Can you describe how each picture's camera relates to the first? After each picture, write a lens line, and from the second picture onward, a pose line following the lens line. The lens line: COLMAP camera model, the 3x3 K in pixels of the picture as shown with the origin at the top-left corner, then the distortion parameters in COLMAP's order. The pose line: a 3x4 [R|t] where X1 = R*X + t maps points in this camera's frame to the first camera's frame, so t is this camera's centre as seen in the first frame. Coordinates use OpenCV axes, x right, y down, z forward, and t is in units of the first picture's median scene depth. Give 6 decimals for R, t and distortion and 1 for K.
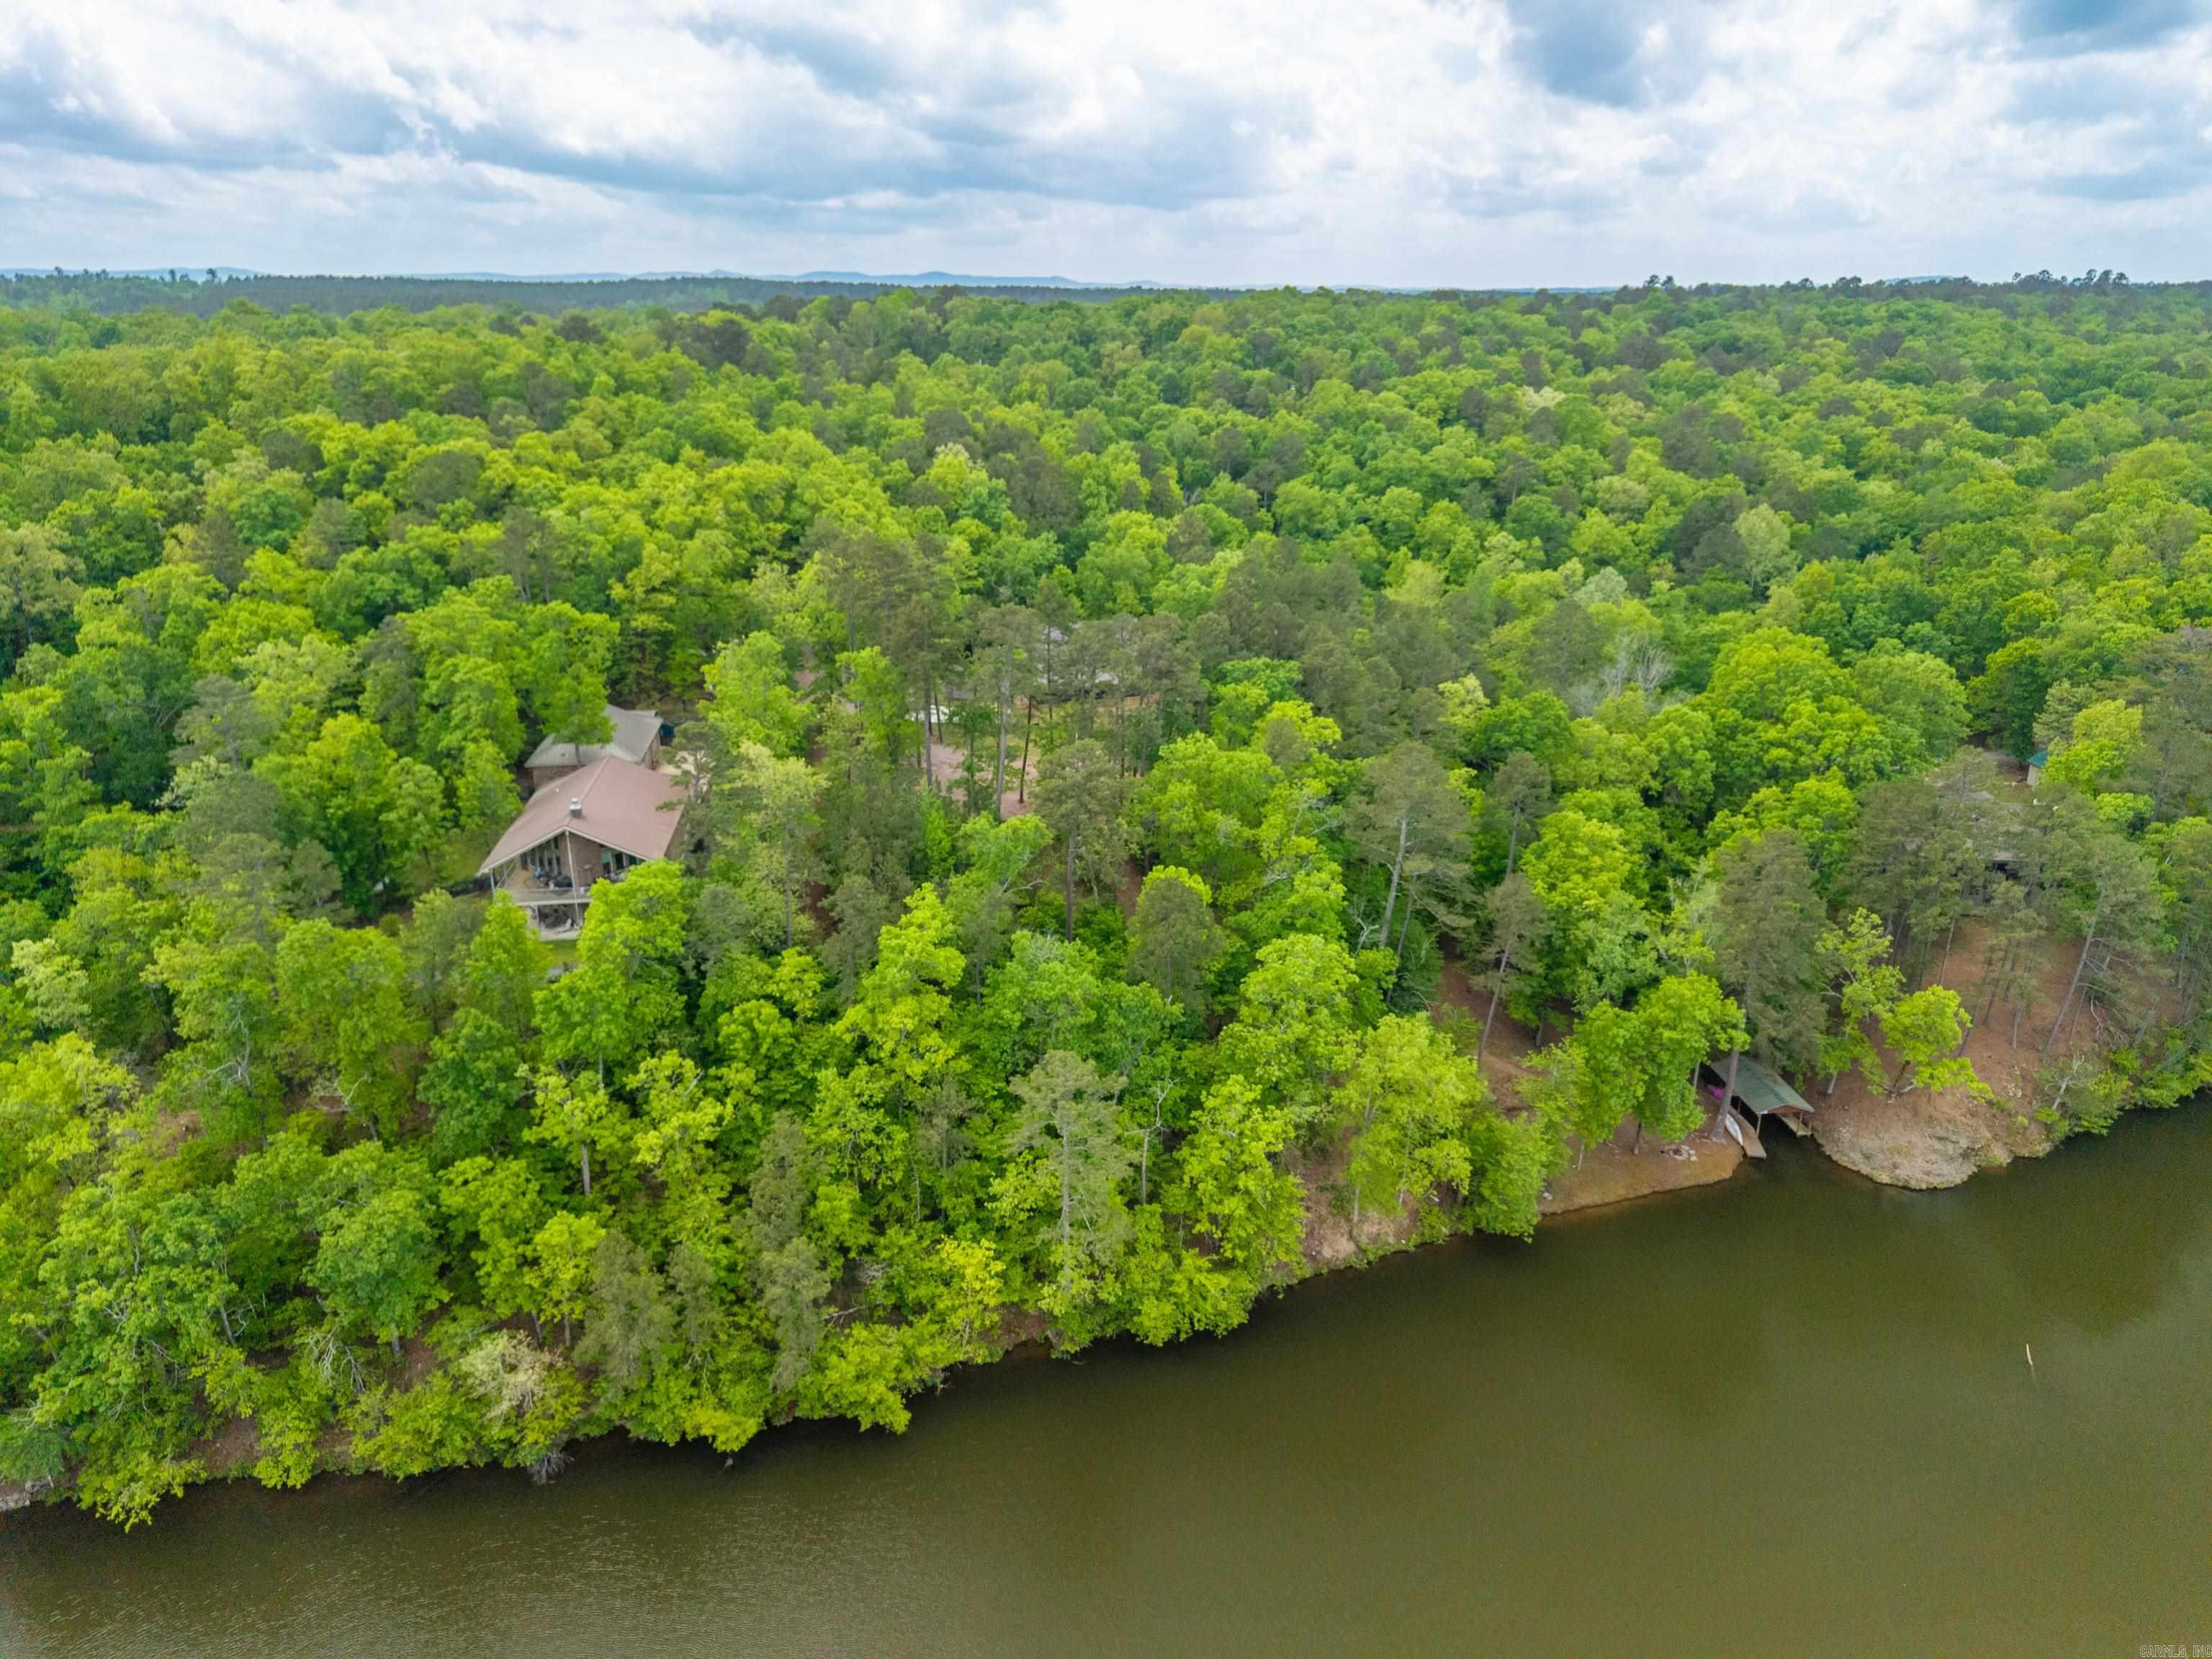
lens RADIAL K [[1537.1, 0, 1102.2], [0, 1537.1, 830.4], [0, 0, 1]] dist [0.029738, 0.000307]
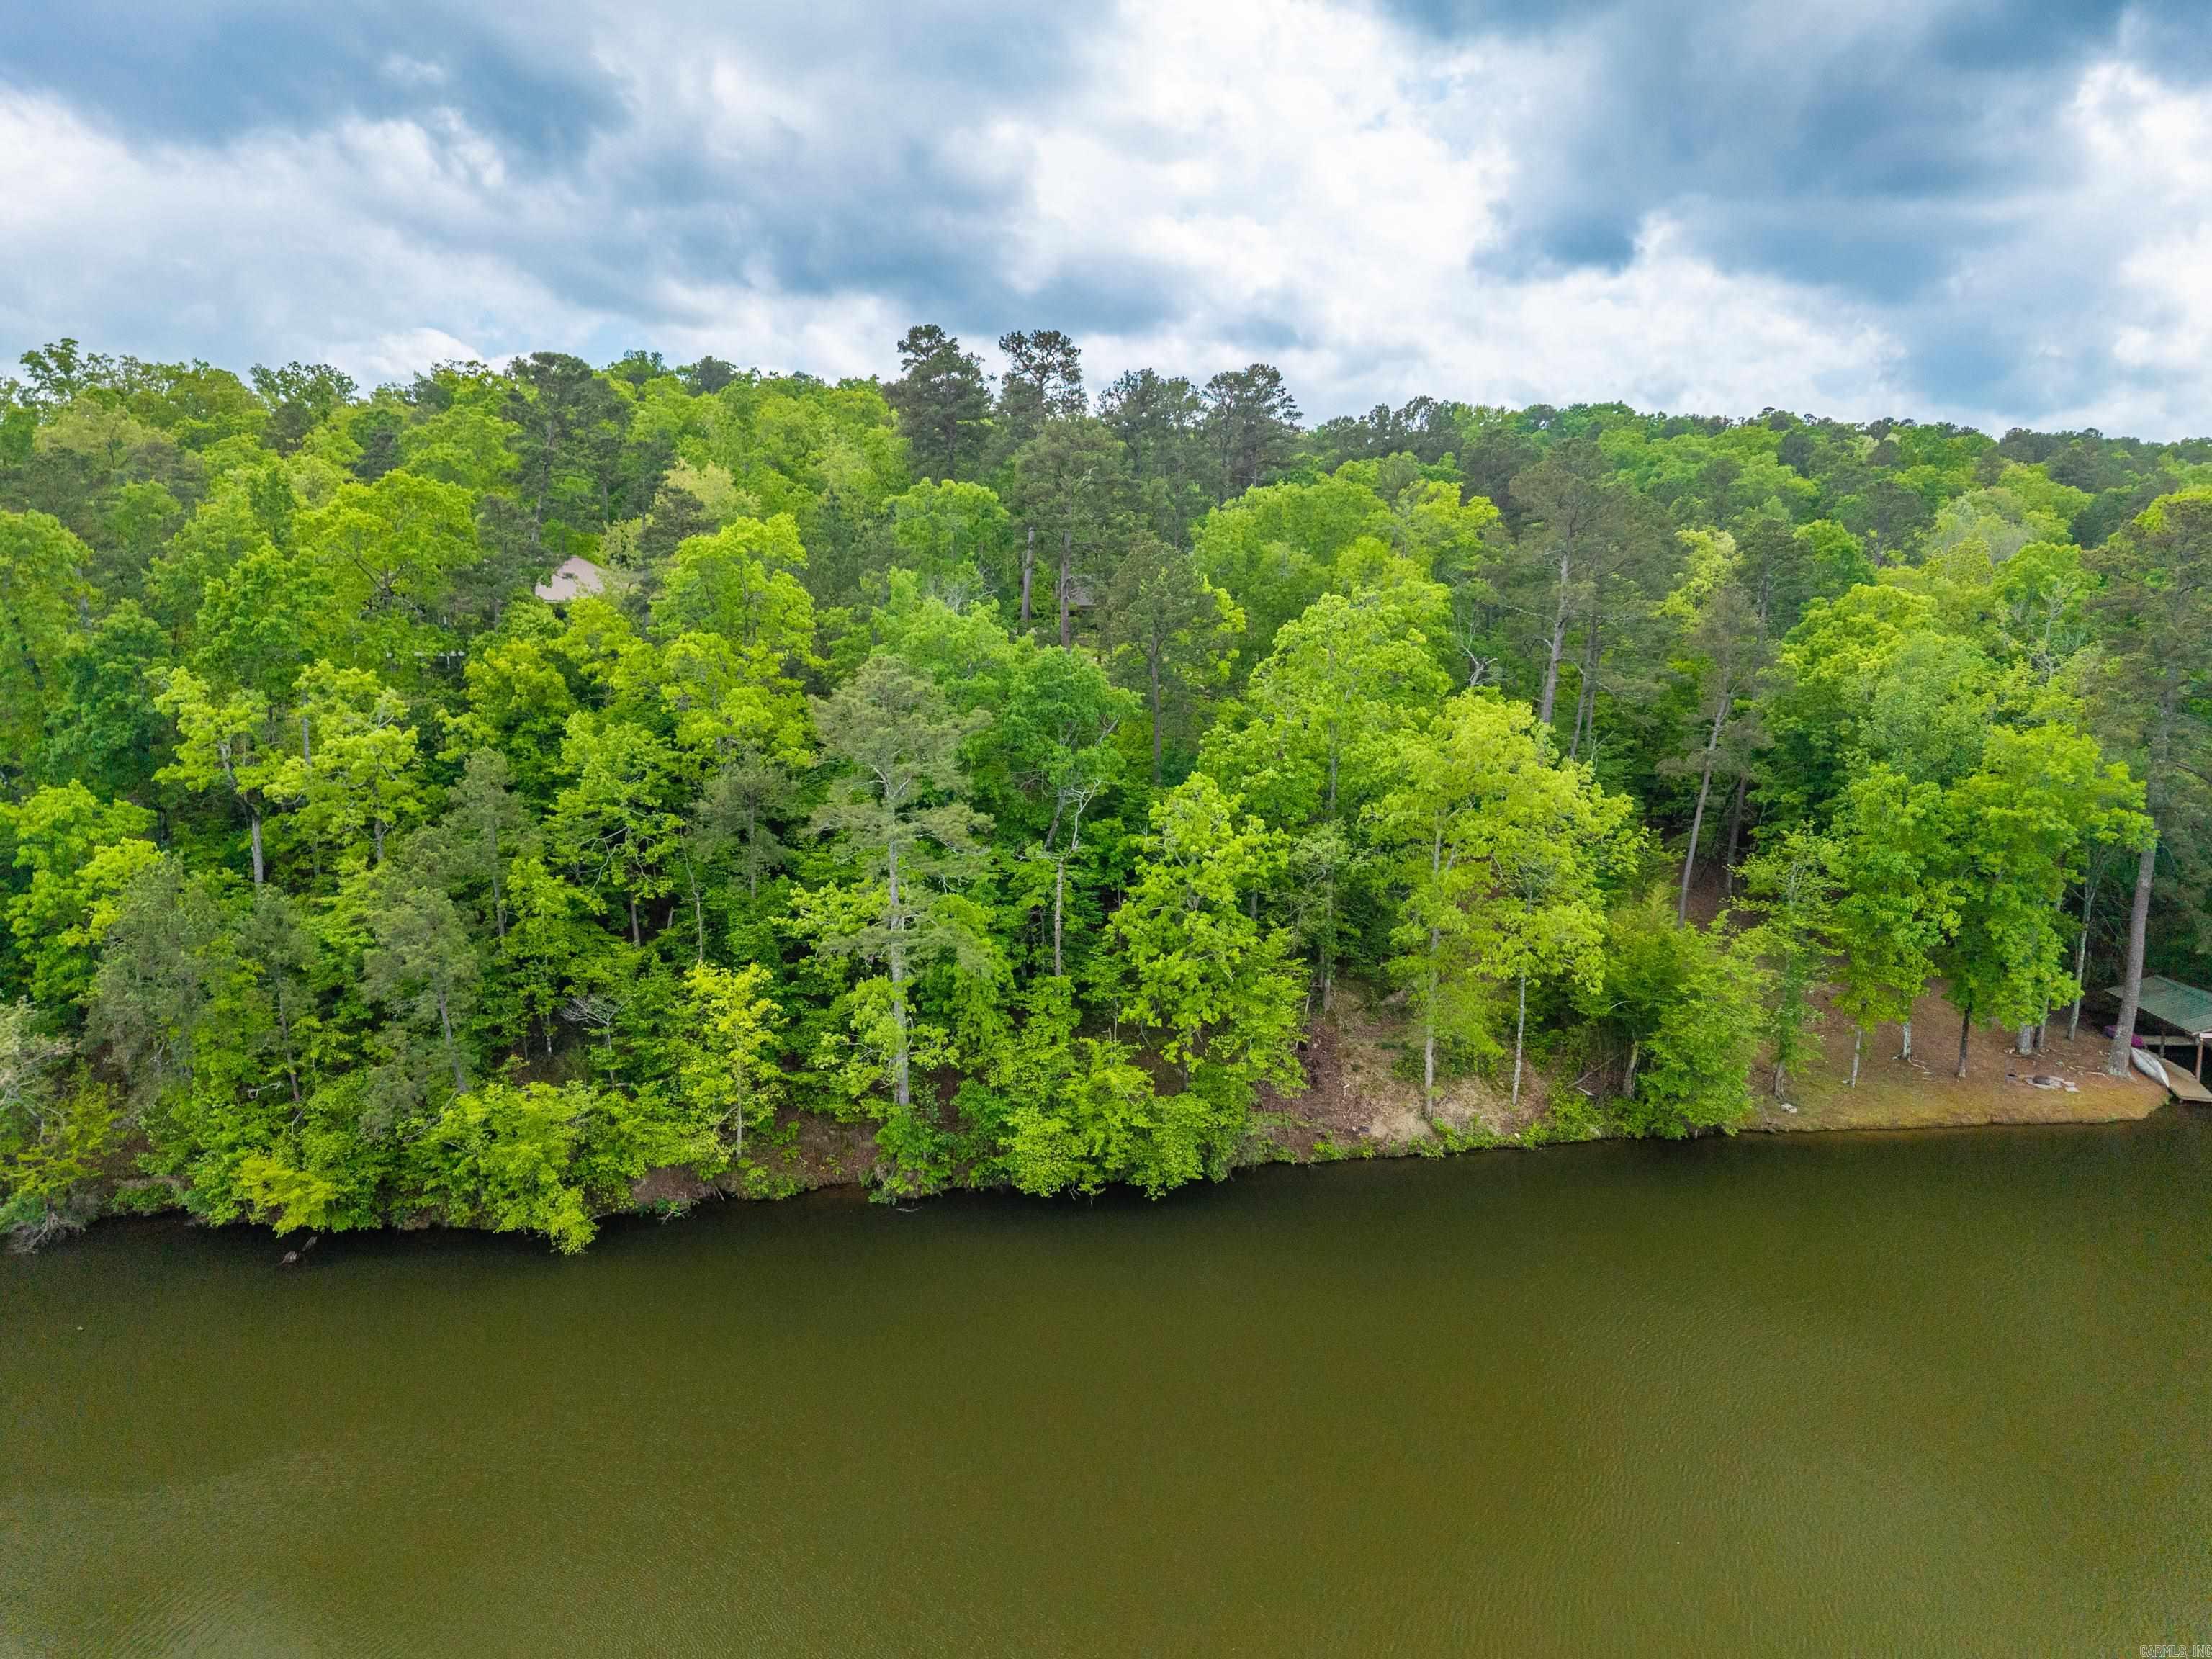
lens RADIAL K [[1537.1, 0, 1115.7], [0, 1537.1, 833.0], [0, 0, 1]] dist [0.029738, 0.000307]
pose [[0.972568, 0.025837, -0.231179, 0.194745], [-0.073976, 0.976573, -0.202071, 0.309154], [0.220542, 0.213630, 0.951695, 0.403362]]
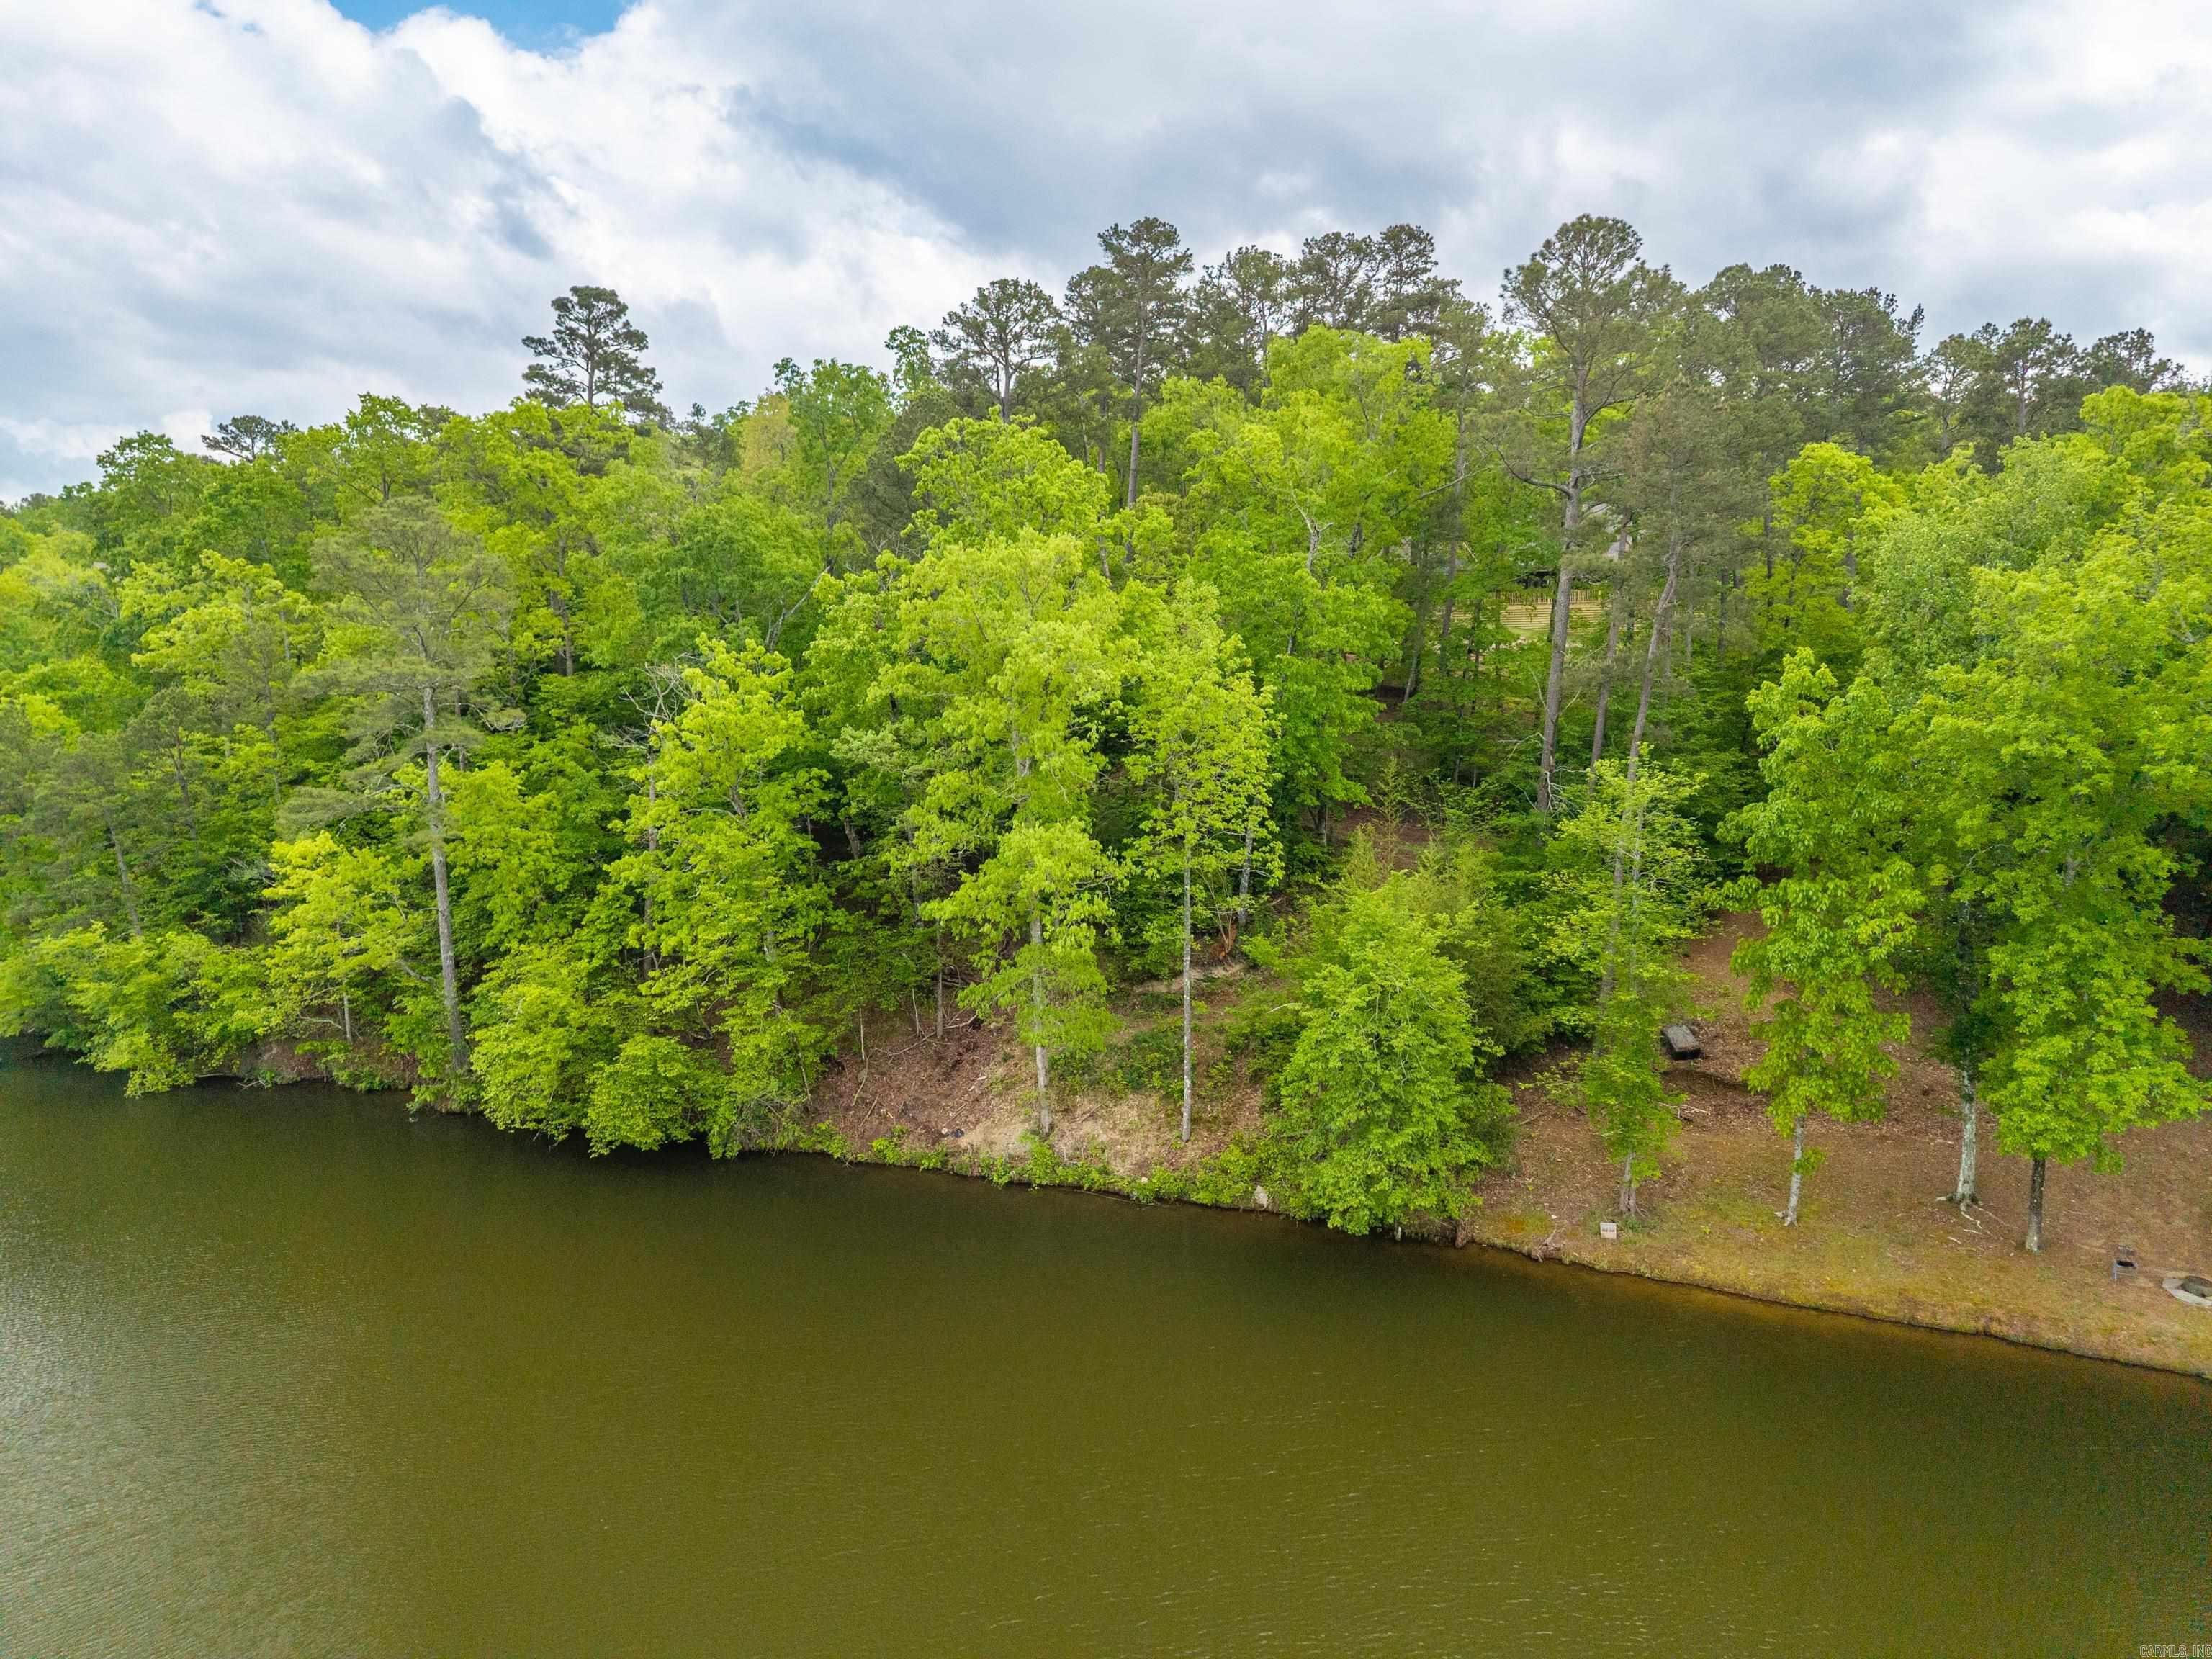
lens RADIAL K [[1537.1, 0, 1107.6], [0, 1537.1, 824.7], [0, 0, 1]] dist [0.029738, 0.000307]
pose [[0.693345, 0.064293, -0.717732, 0.516333], [-0.257903, 0.952177, -0.163846, 0.267450], [0.672874, 0.298707, 0.676768, 0.748204]]
